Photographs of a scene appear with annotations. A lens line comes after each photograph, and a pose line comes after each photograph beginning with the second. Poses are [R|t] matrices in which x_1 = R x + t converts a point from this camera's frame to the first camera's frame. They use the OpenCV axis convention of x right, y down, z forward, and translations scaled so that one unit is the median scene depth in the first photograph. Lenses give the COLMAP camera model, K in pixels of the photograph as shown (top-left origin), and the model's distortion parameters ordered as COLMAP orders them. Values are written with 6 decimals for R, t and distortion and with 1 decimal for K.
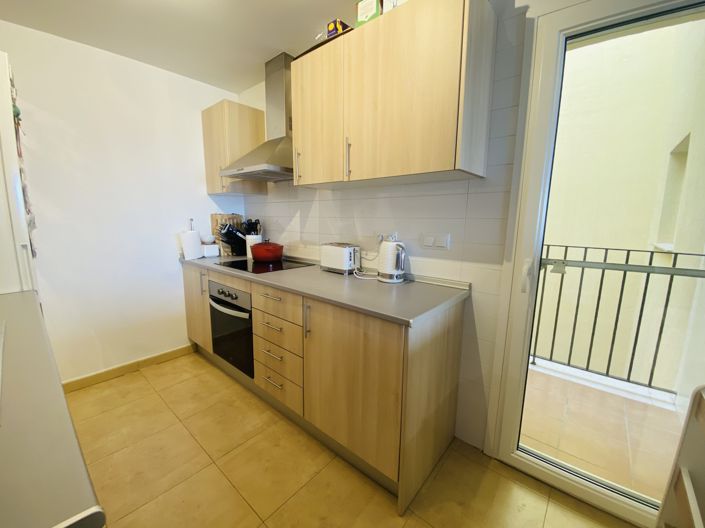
lens RADIAL K [[284.2, 0, 349.2], [0, 284.2, 265.4], [0, 0, 1]] dist [0.020992, -0.019808]
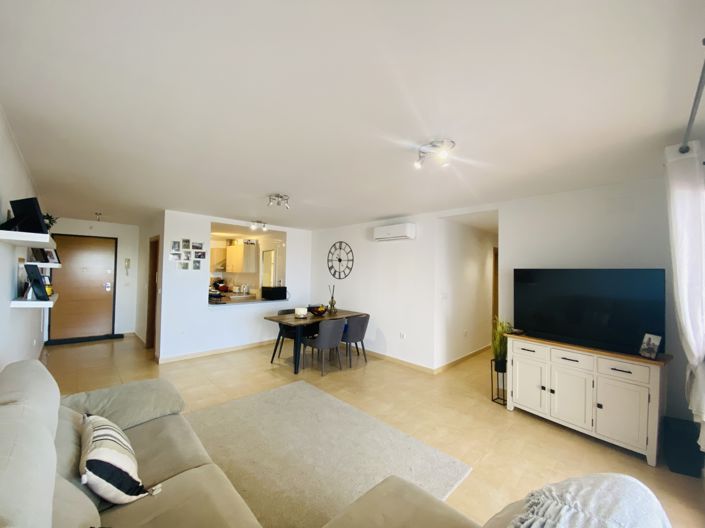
lens RADIAL K [[286.8, 0, 351.8], [0, 286.8, 251.6], [0, 0, 1]] dist [0.000184, -0.009961]
pose [[0.996350, -0.014304, -0.084153, 1.665462], [-0.004500, 0.975687, -0.219121, 0.285301], [0.085241, 0.218700, 0.972062, -2.500552]]
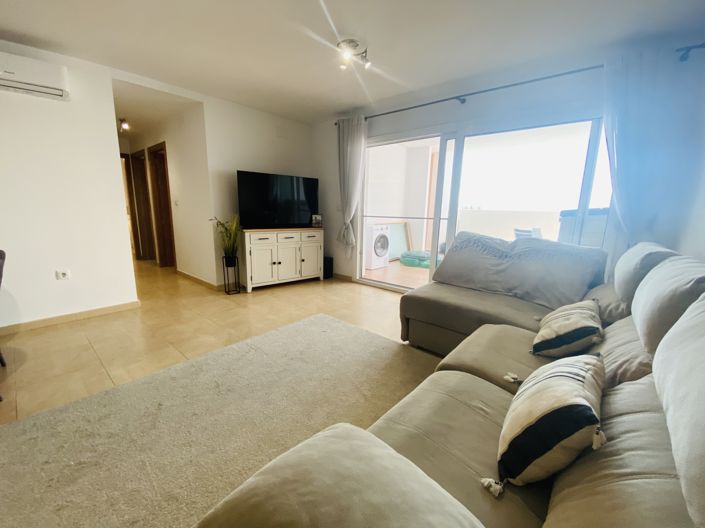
lens RADIAL K [[284.2, 0, 349.2], [0, 284.2, 265.4], [0, 0, 1]] dist [0.020992, -0.019808]
pose [[-0.010682, -0.223787, 0.974580, 0.653213], [0.132702, 0.965697, 0.223202, 0.280589], [-0.991098, 0.131713, 0.019382, -1.504915]]
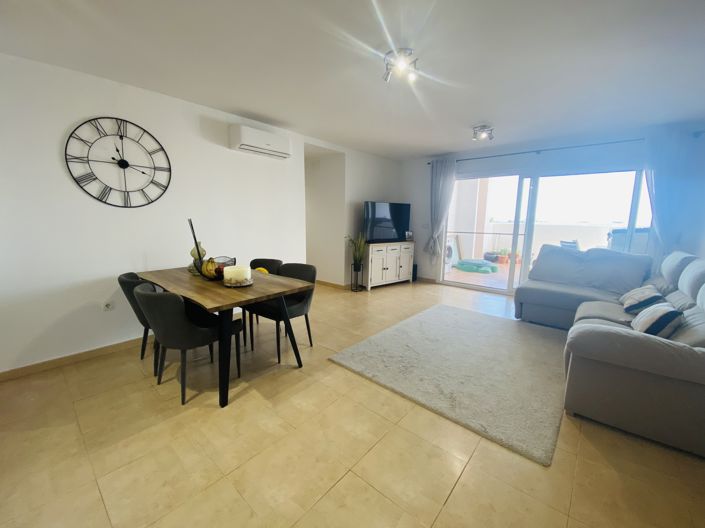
lens RADIAL K [[284.2, 0, 349.2], [0, 284.2, 265.4], [0, 0, 1]] dist [0.020992, -0.019808]
pose [[-0.001553, -0.188363, 0.982098, 0.092901], [0.142270, 0.972068, 0.186664, 0.094263], [-0.989827, 0.140013, 0.025289, -0.769785]]
